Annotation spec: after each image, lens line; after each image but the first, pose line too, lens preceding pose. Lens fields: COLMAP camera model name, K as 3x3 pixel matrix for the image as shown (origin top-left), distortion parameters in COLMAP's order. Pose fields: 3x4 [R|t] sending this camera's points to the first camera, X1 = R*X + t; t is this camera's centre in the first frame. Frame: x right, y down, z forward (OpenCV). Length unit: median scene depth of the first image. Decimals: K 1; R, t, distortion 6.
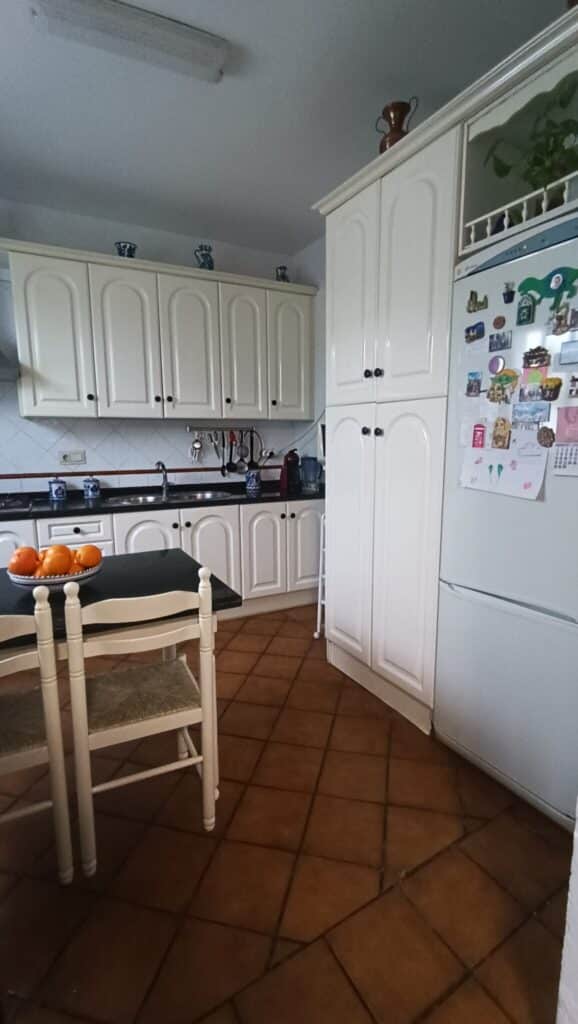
lens RADIAL K [[469.5, 0, 296.2], [0, 469.5, 515.6], [0, 0, 1]] dist [-0.008957, 0.009005]
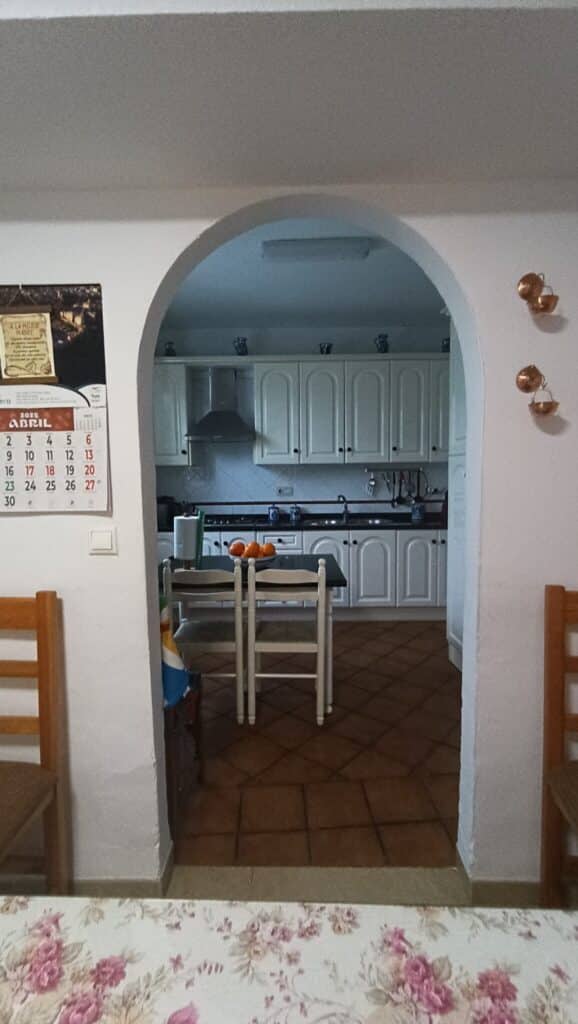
lens RADIAL K [[469.5, 0, 296.2], [0, 469.5, 515.6], [0, 0, 1]] dist [-0.008957, 0.009005]
pose [[0.882795, 0.037221, -0.468282, 0.257539], [-0.068978, 0.996322, -0.050844, 0.023855], [0.464667, 0.077186, 0.882115, -0.279693]]
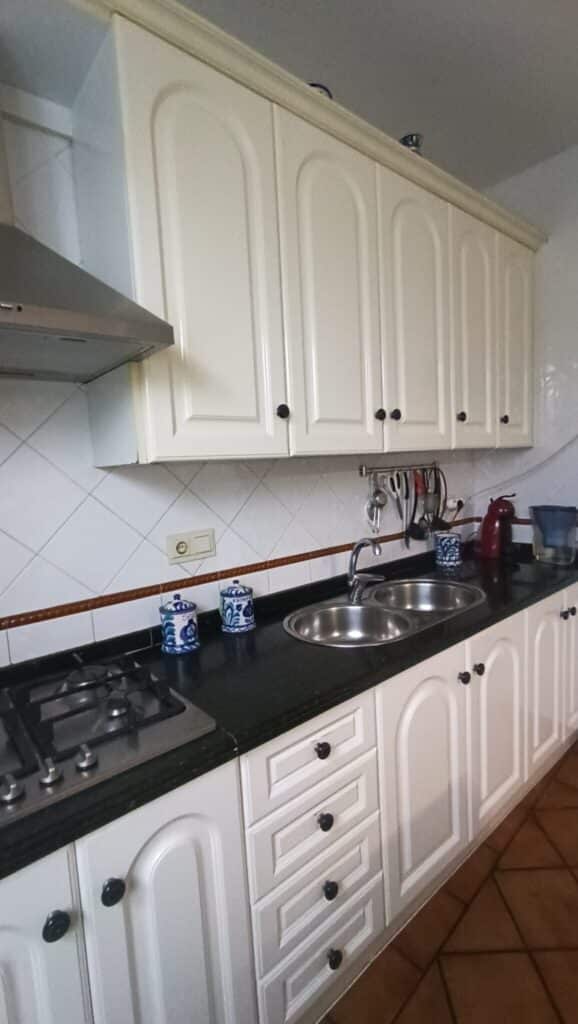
lens RADIAL K [[469.5, 0, 296.2], [0, 469.5, 515.6], [0, 0, 1]] dist [-0.008957, 0.009005]
pose [[0.971150, -0.070704, 0.227746, -0.530658], [0.084154, 0.995203, -0.049884, -0.134173], [-0.223127, 0.067611, 0.972442, 0.581113]]
